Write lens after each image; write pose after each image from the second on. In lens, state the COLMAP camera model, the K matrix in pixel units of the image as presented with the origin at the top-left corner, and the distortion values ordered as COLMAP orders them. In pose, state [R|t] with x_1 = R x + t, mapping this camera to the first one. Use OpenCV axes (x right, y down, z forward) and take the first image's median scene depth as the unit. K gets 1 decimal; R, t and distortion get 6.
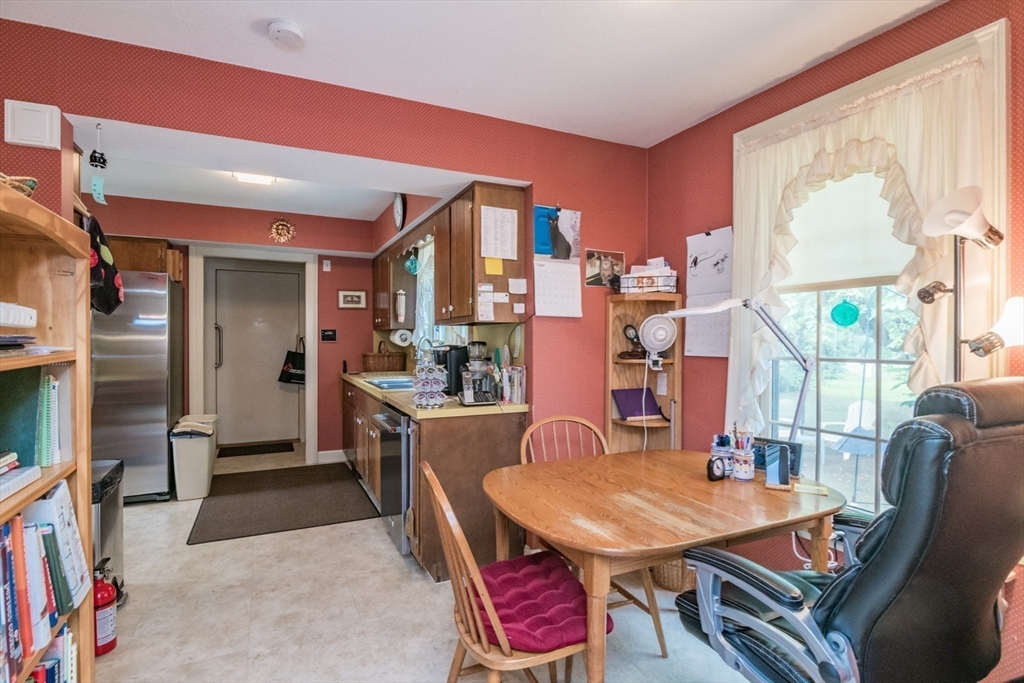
lens RADIAL K [[500.3, 0, 495.0], [0, 500.3, 342.6], [0, 0, 1]] dist [-0.000065, 0.000002]
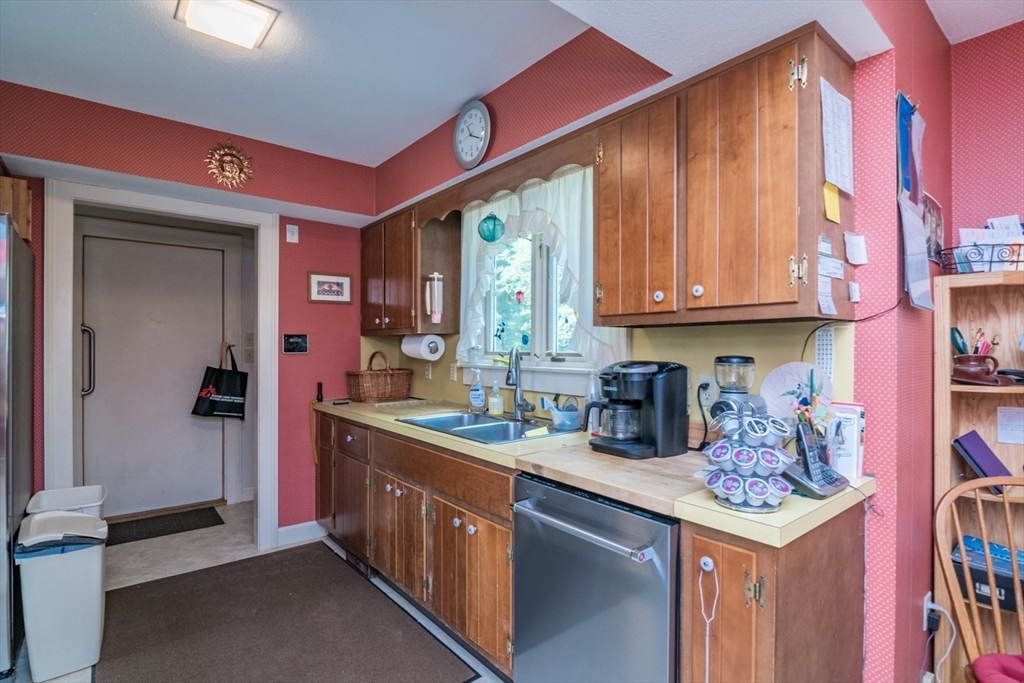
lens RADIAL K [[500.8, 0, 501.6], [0, 500.8, 347.3], [0, 0, 1]] dist [-0.015718, -0.000344]
pose [[0.969636, -0.001664, 0.244547, -0.251825], [0.003032, 0.999982, -0.005219, -0.005759], [-0.244534, 0.005802, 0.969623, 0.345556]]
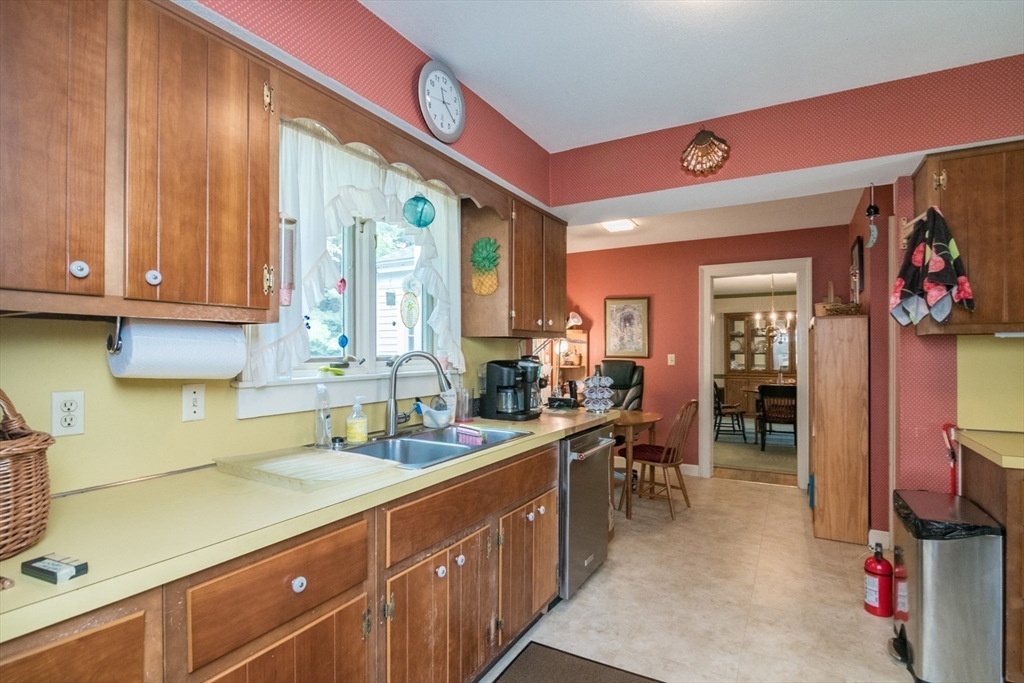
lens RADIAL K [[500.8, 0, 501.6], [0, 500.8, 347.3], [0, 0, 1]] dist [-0.015718, -0.000344]
pose [[-0.569532, 0.005675, 0.821950, -0.528471], [0.005120, 0.999981, -0.003357, -0.009732], [-0.821953, 0.002297, -0.569550, 1.018782]]
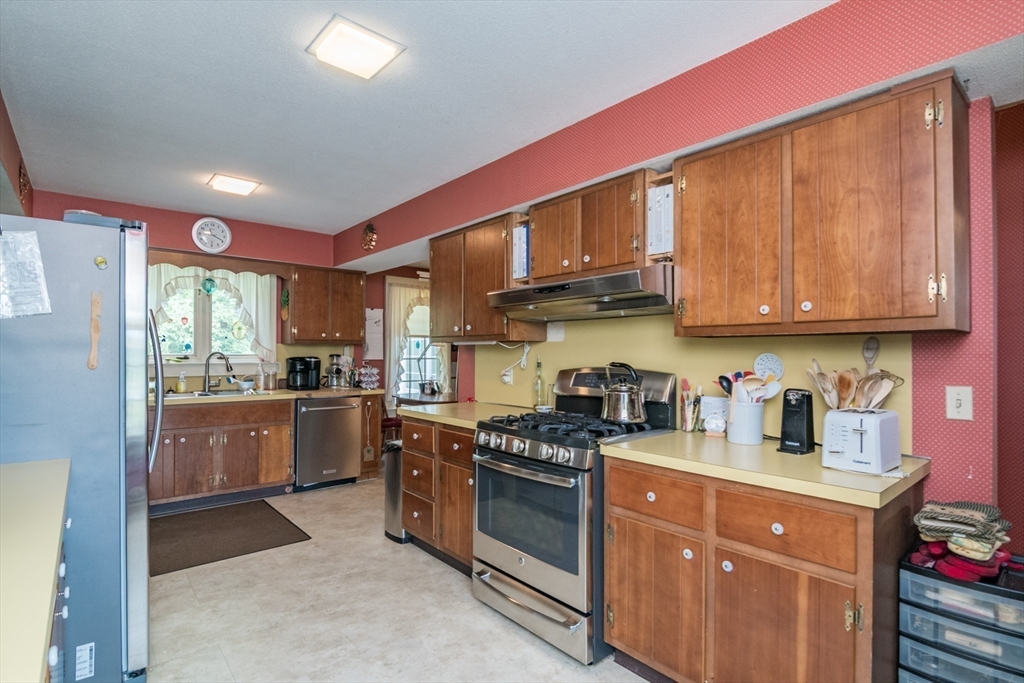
lens RADIAL K [[500.8, 0, 501.6], [0, 500.8, 347.3], [0, 0, 1]] dist [-0.015718, -0.000344]
pose [[-0.262451, 0.004131, 0.964936, -1.146411], [0.005523, 0.999981, -0.002779, -0.011827], [-0.964929, 0.004600, -0.262469, 0.558554]]
